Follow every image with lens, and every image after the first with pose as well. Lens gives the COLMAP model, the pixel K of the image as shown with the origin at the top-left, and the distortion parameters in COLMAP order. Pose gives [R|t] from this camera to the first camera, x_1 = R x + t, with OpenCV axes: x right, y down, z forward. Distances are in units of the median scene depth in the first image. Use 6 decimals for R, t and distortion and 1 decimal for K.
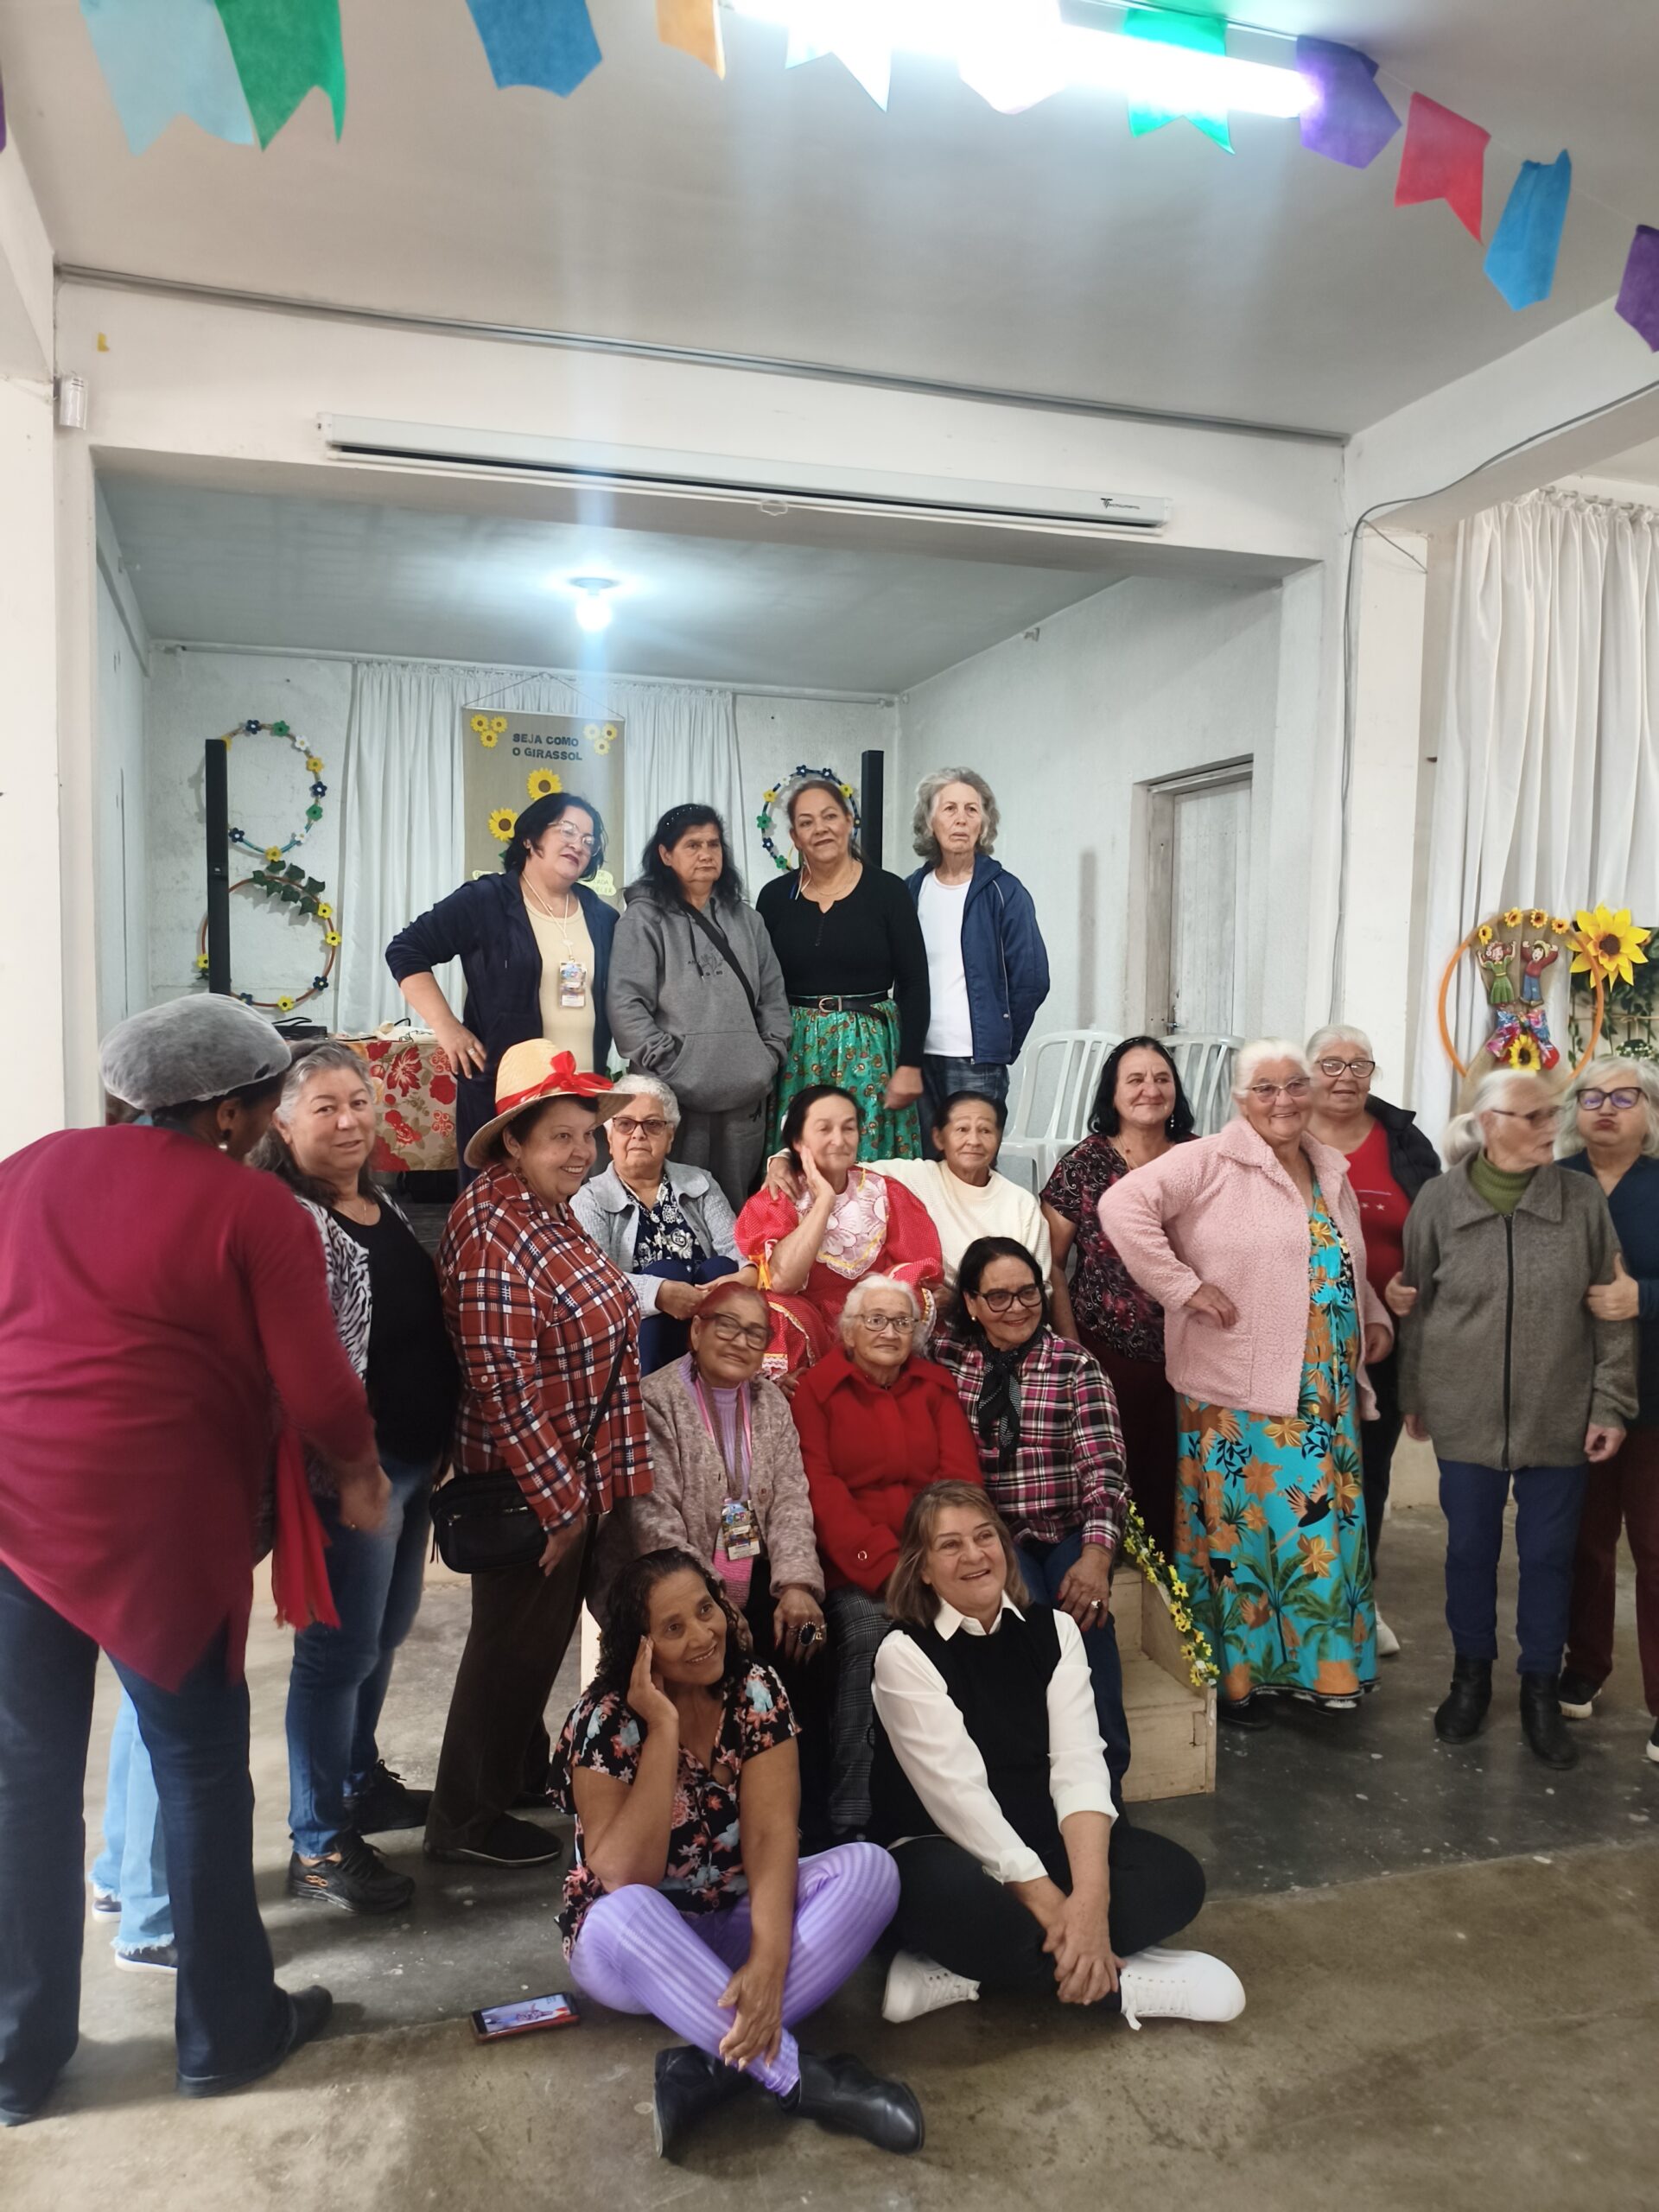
lens RADIAL K [[1706.7, 0, 800.9], [0, 1706.7, 1098.9], [0, 0, 1]] dist [0.011044, -0.025356]
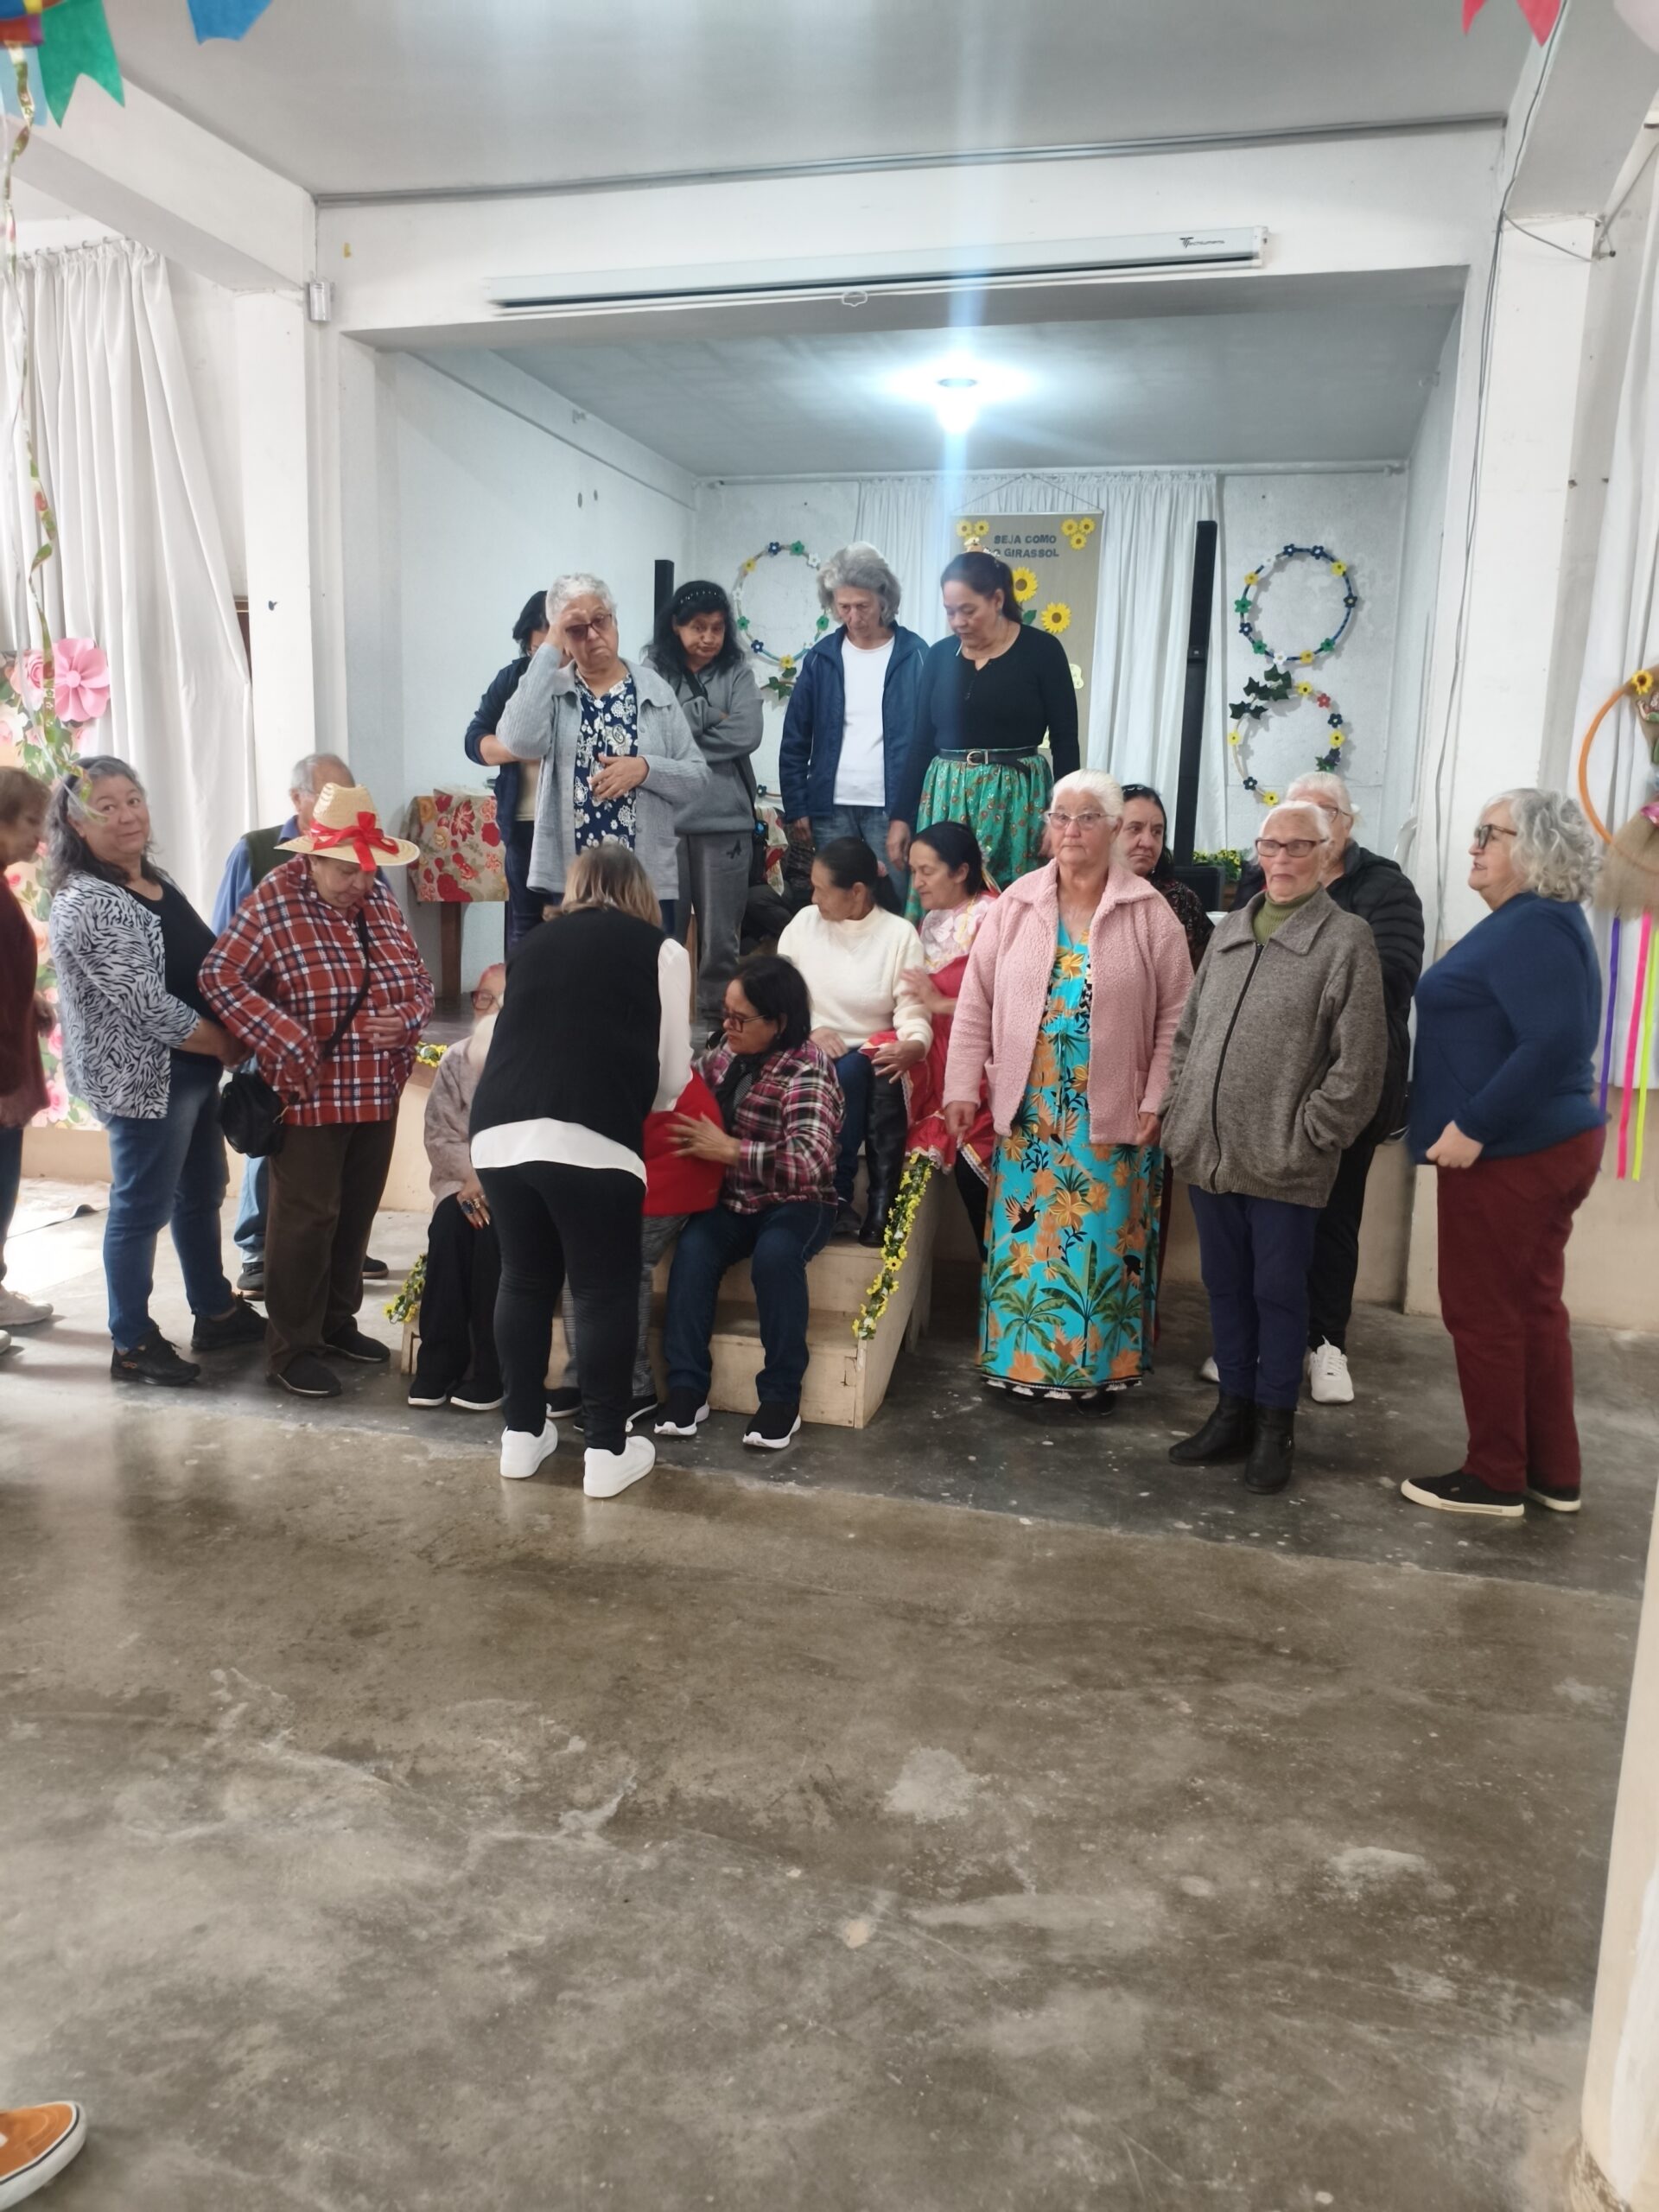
lens RADIAL K [[1706.7, 0, 827.8], [0, 1706.7, 1120.9], [0, 0, 1]] dist [0.011044, -0.025356]
pose [[0.849029, 0.098572, -0.519070, 0.517675], [-0.042297, 0.991970, 0.119192, 0.040324], [0.526650, -0.079242, 0.846381, 0.020168]]
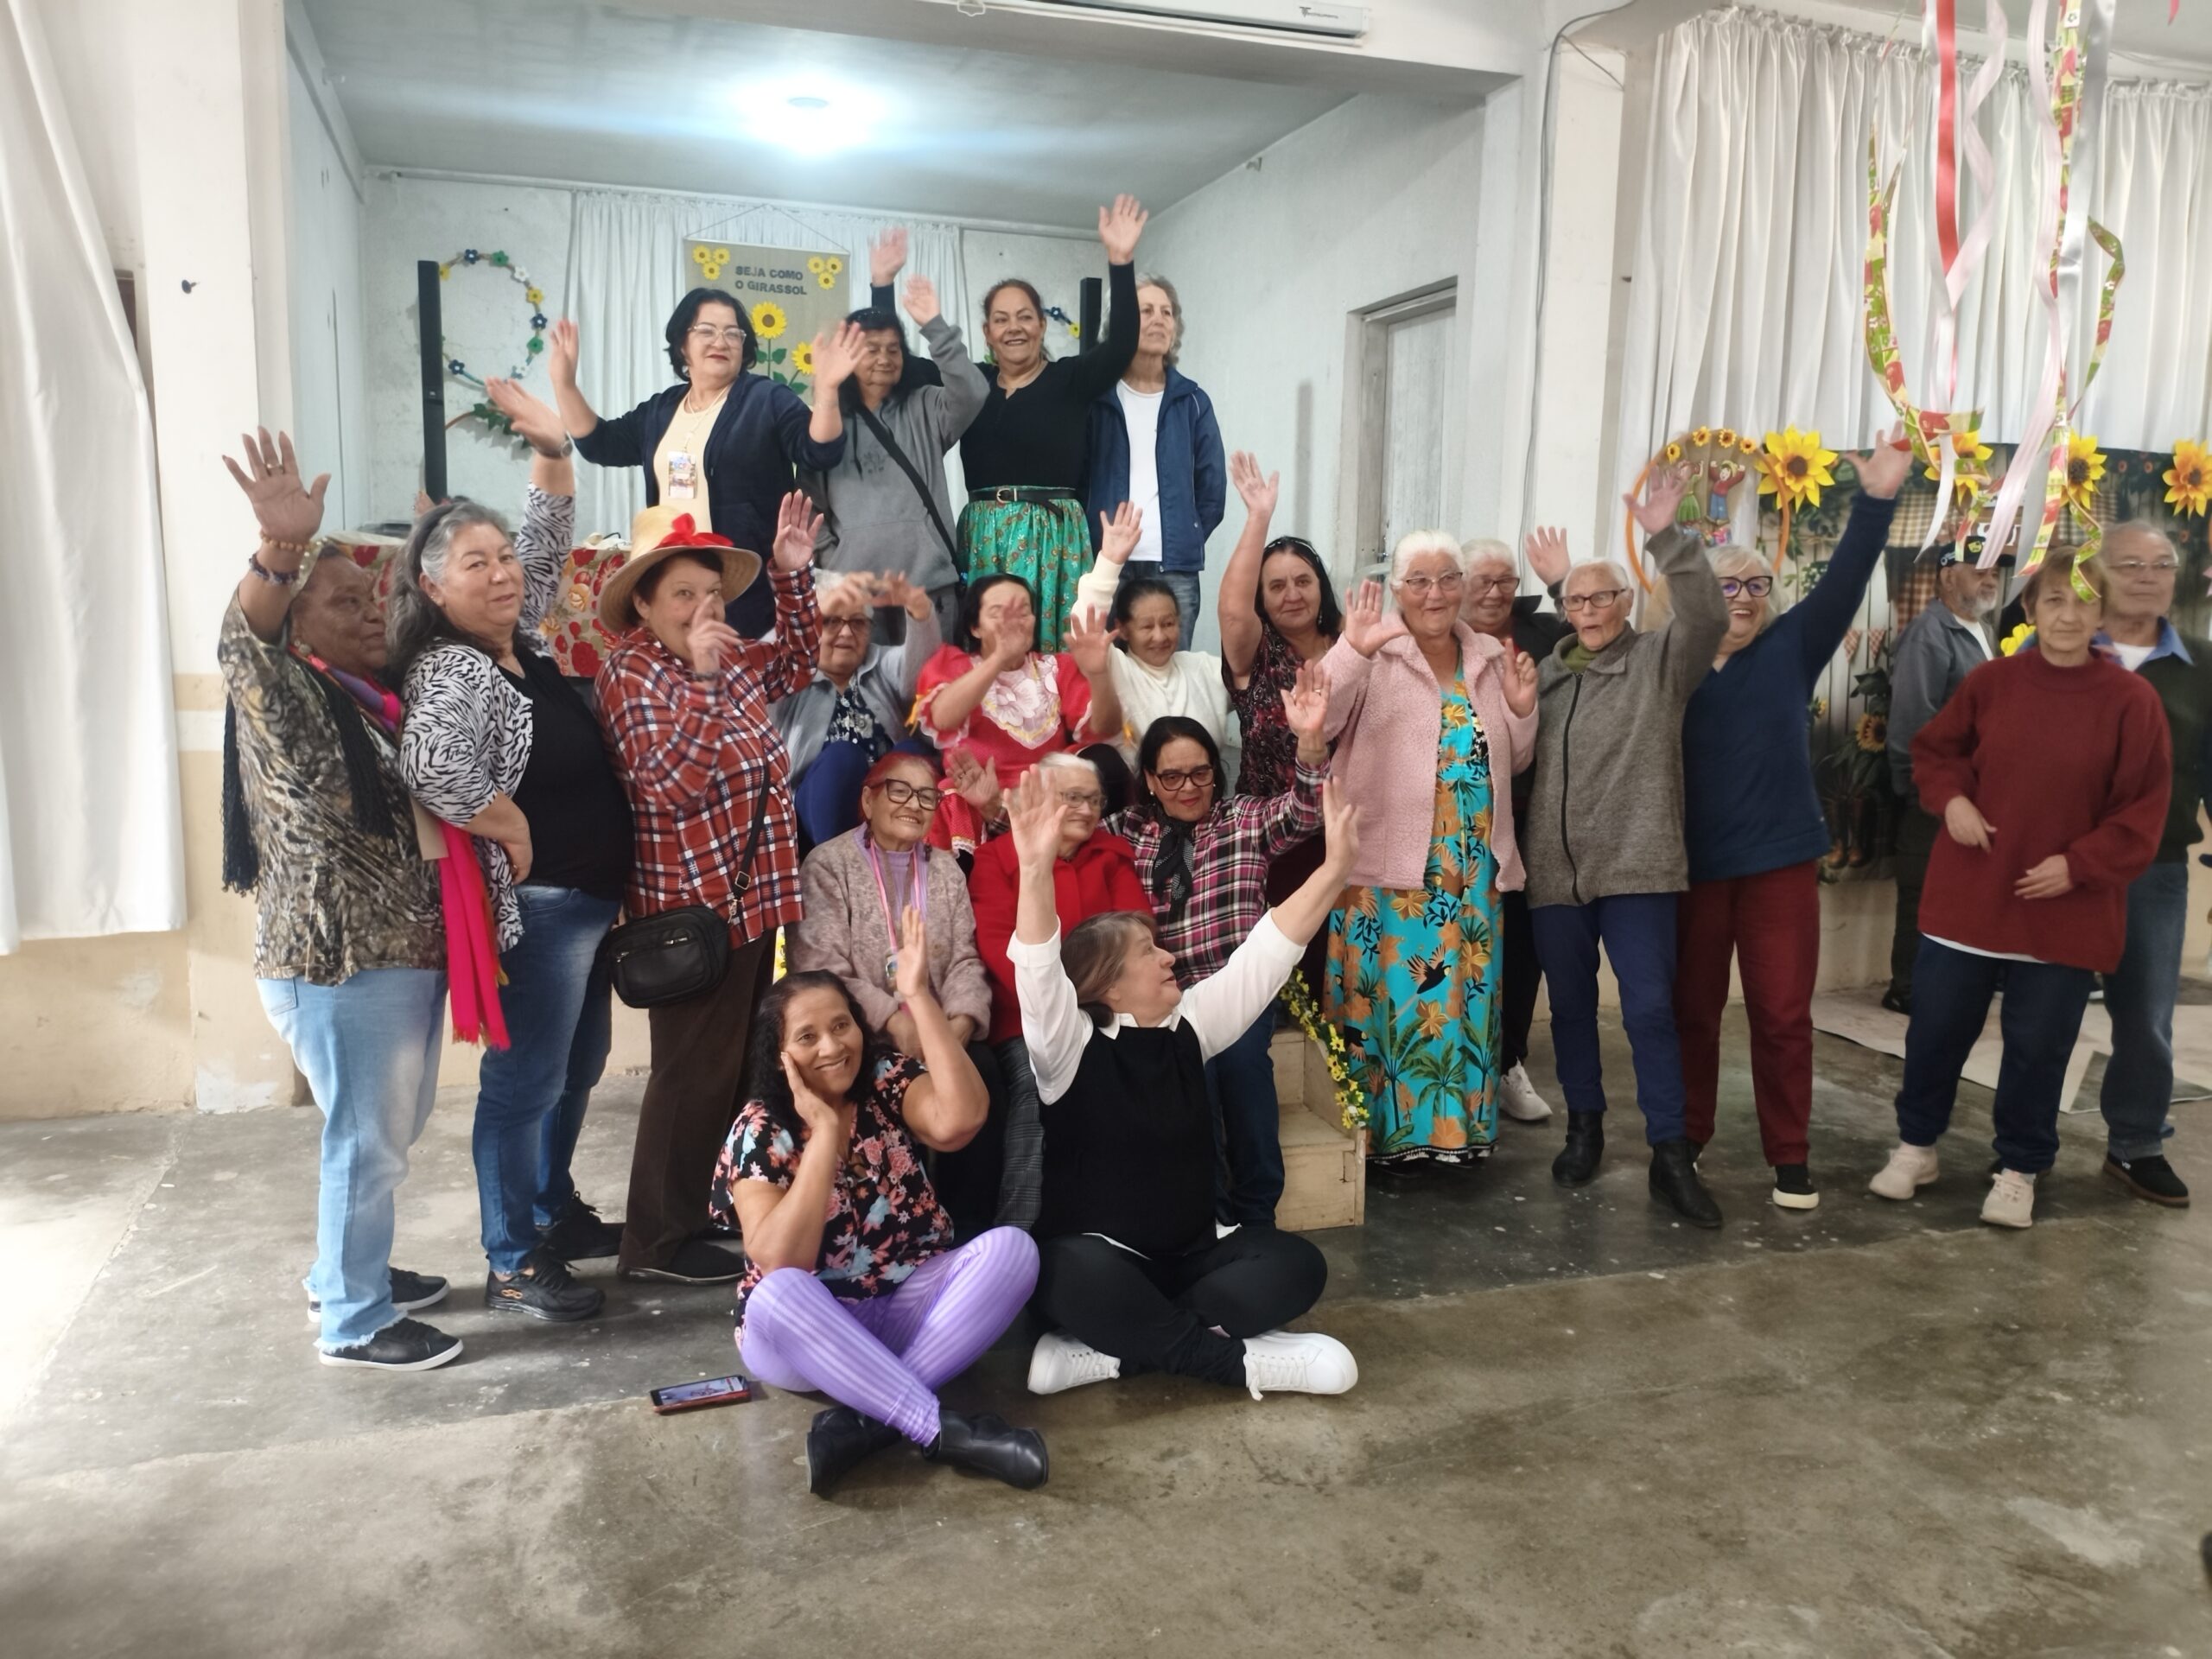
lens RADIAL K [[1706.7, 0, 1116.5], [0, 1706.7, 819.1], [0, 0, 1]] dist [0.011044, -0.025356]
pose [[0.999570, -0.001399, 0.029280, 0.035141], [-0.000946, 0.996801, 0.079918, 0.040916], [-0.029298, -0.079911, 0.996371, -0.031160]]
